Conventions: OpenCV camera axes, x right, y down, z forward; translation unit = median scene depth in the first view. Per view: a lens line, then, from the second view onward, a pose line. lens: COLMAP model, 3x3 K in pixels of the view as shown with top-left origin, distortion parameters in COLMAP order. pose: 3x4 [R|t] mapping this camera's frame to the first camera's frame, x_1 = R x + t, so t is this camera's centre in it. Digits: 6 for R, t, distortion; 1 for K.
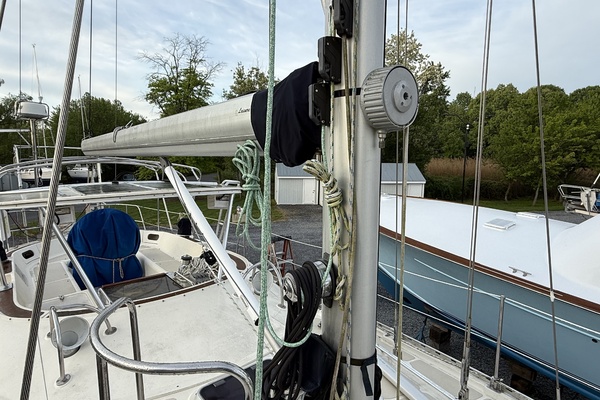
lens RADIAL K [[364.4, 0, 295.3], [0, 364.4, 194.3], [0, 0, 1]] dist [0.009228, 0.002926]
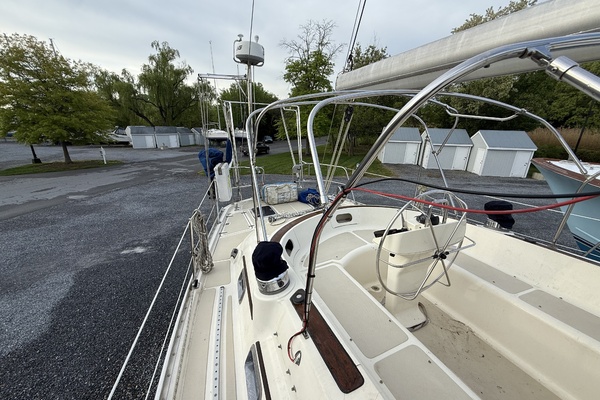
lens RADIAL K [[243.0, 0, 298.1], [0, 243.0, 199.3], [0, 0, 1]] dist [-0.000231, -0.000330]
pose [[0.962383, 0.088882, -0.256746, -0.091156], [-0.038746, 0.980216, 0.194103, -0.000362], [0.268919, -0.176853, 0.946787, 0.090572]]
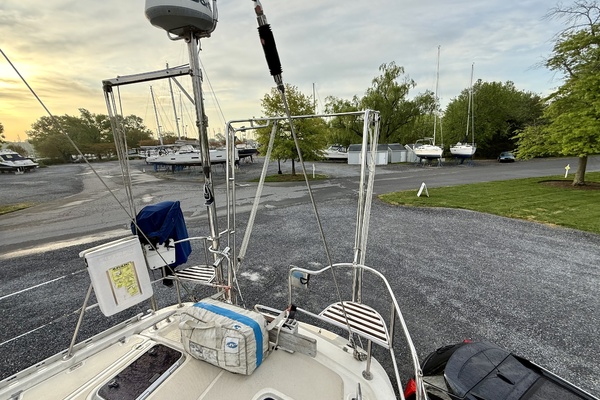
lens RADIAL K [[243.0, 0, 300.3], [0, 243.0, 199.2], [0, 0, 1]] dist [-0.000231, -0.000330]
pose [[0.426435, 0.188256, -0.884710, -0.088125], [-0.059296, 0.981816, 0.180338, -0.017583], [0.902572, -0.024443, 0.429844, 0.216762]]
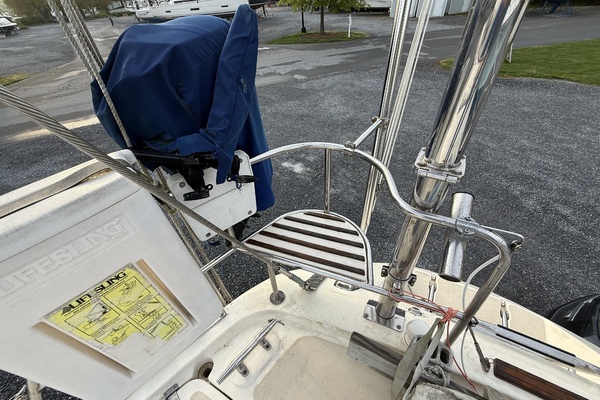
lens RADIAL K [[243.0, 0, 298.9], [0, 243.0, 196.9], [0, 0, 1]] dist [-0.000231, -0.000330]
pose [[0.365640, 0.586321, -0.722866, -0.147723], [-0.042996, 0.786454, 0.616150, -0.001044], [0.929763, -0.194208, 0.312769, 0.209731]]
